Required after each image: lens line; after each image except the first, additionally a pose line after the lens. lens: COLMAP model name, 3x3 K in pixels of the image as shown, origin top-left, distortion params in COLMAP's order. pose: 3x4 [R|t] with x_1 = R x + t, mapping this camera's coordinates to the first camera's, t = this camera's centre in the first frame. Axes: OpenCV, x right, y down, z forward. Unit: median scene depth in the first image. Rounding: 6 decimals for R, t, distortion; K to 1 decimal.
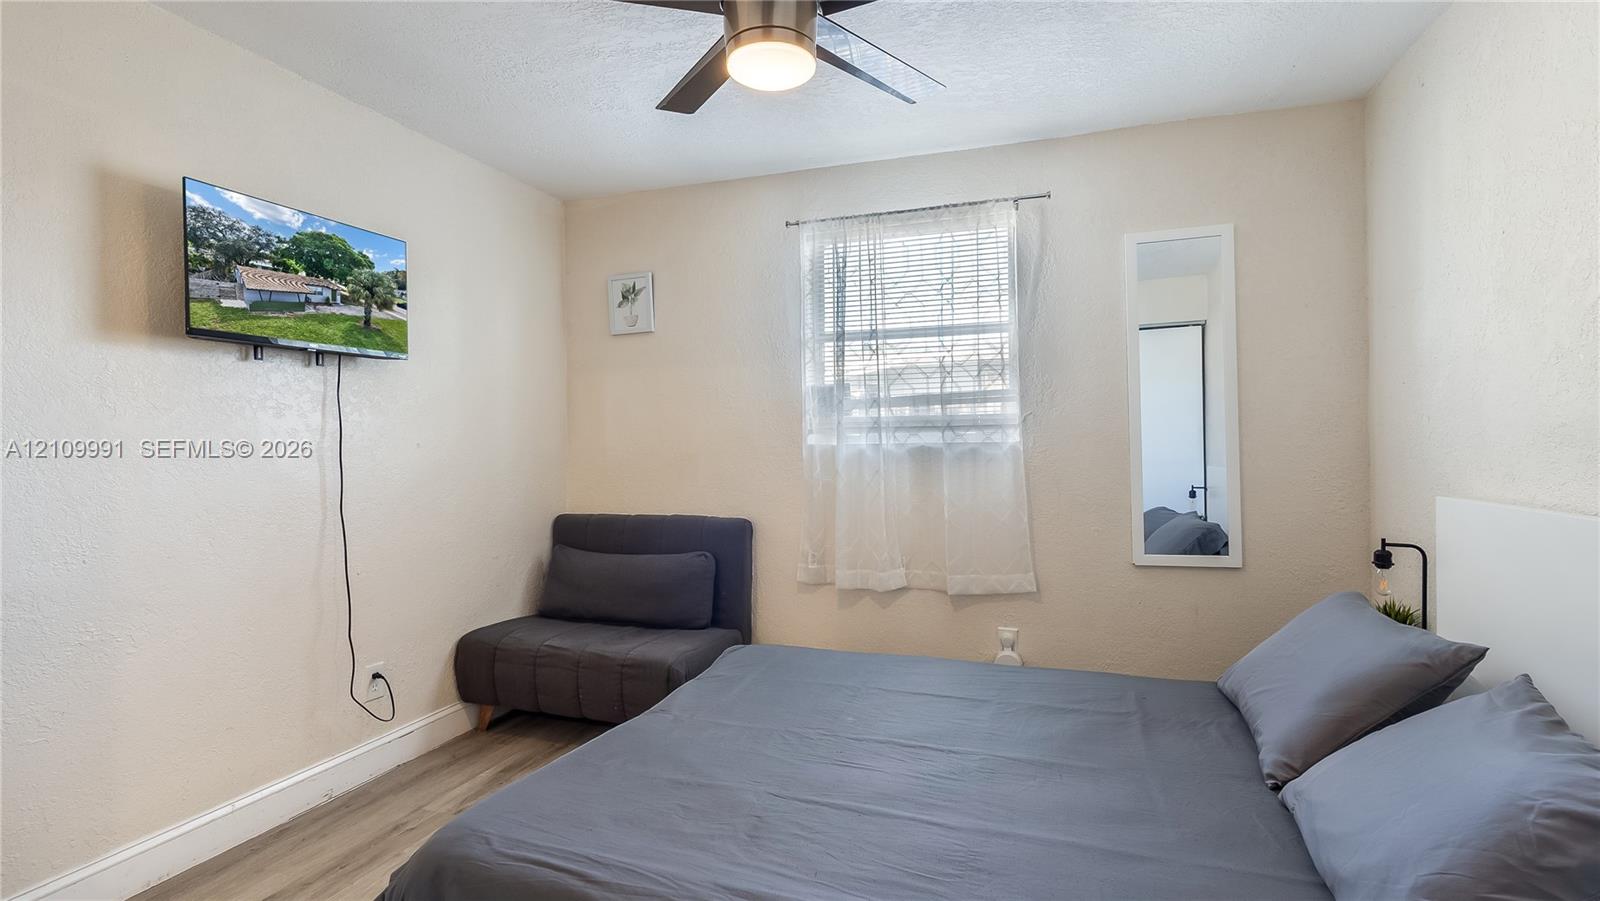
lens RADIAL K [[745.3, 0, 804.3], [0, 745.3, 448.4], [0, 0, 1]] dist [-0.009576, 0.000512]
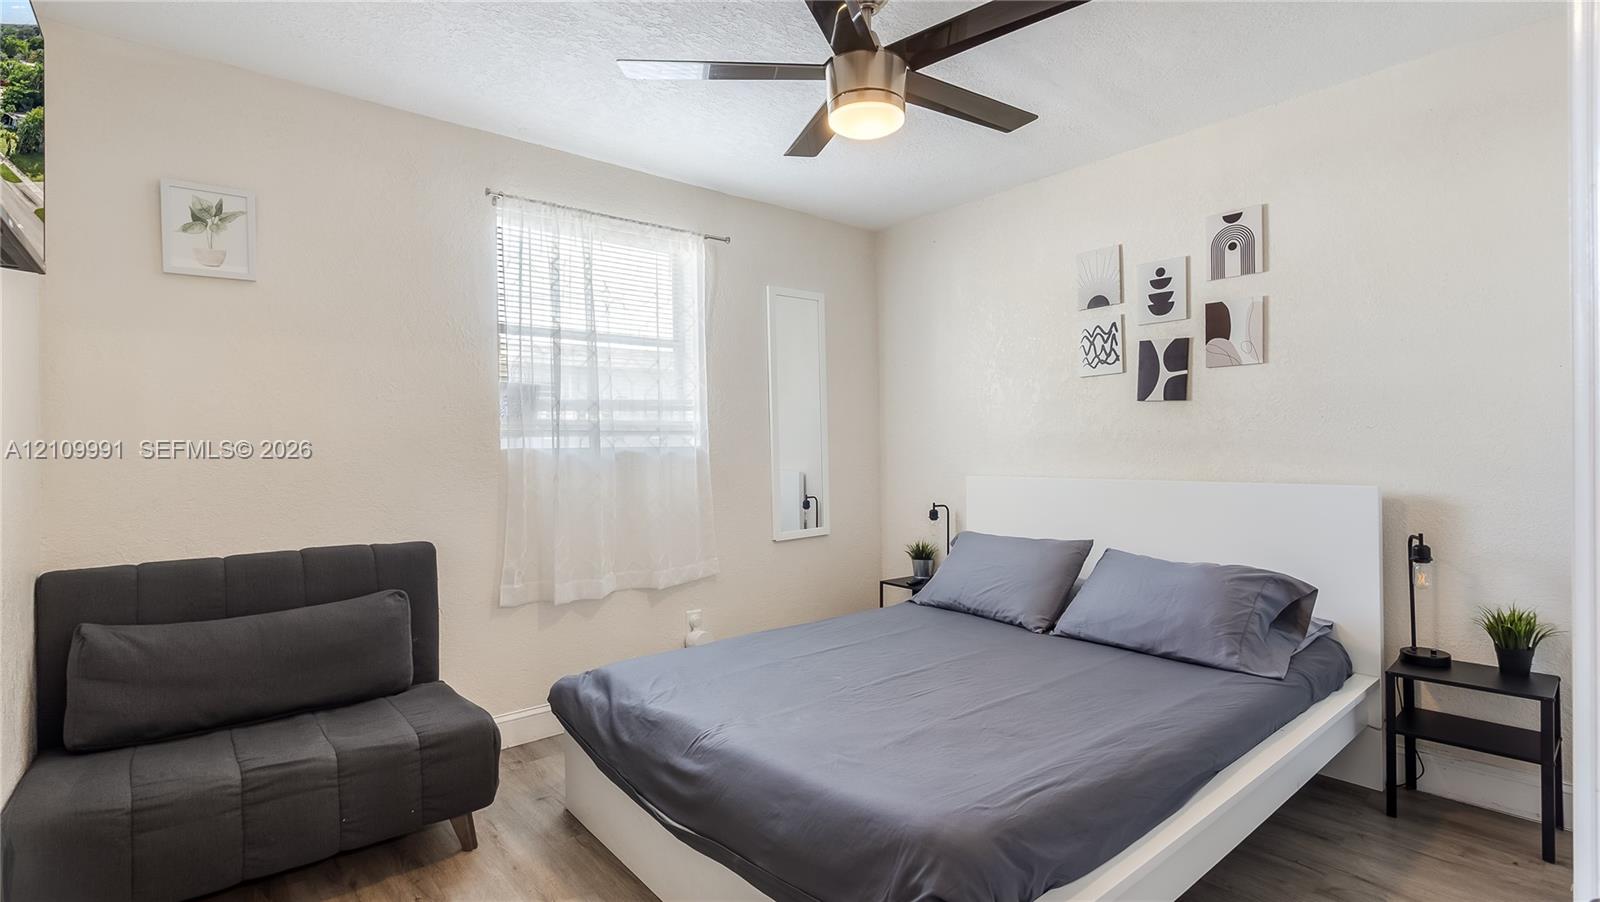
lens RADIAL K [[744.8, 0, 801.5], [0, 744.8, 446.8], [0, 0, 1]] dist [-0.006521, -0.000603]
pose [[0.515247, 0.004168, 0.857031, -0.597078], [0.010091, 0.999889, -0.010930, 0.006107], [-0.856982, 0.014280, 0.515148, 0.265605]]
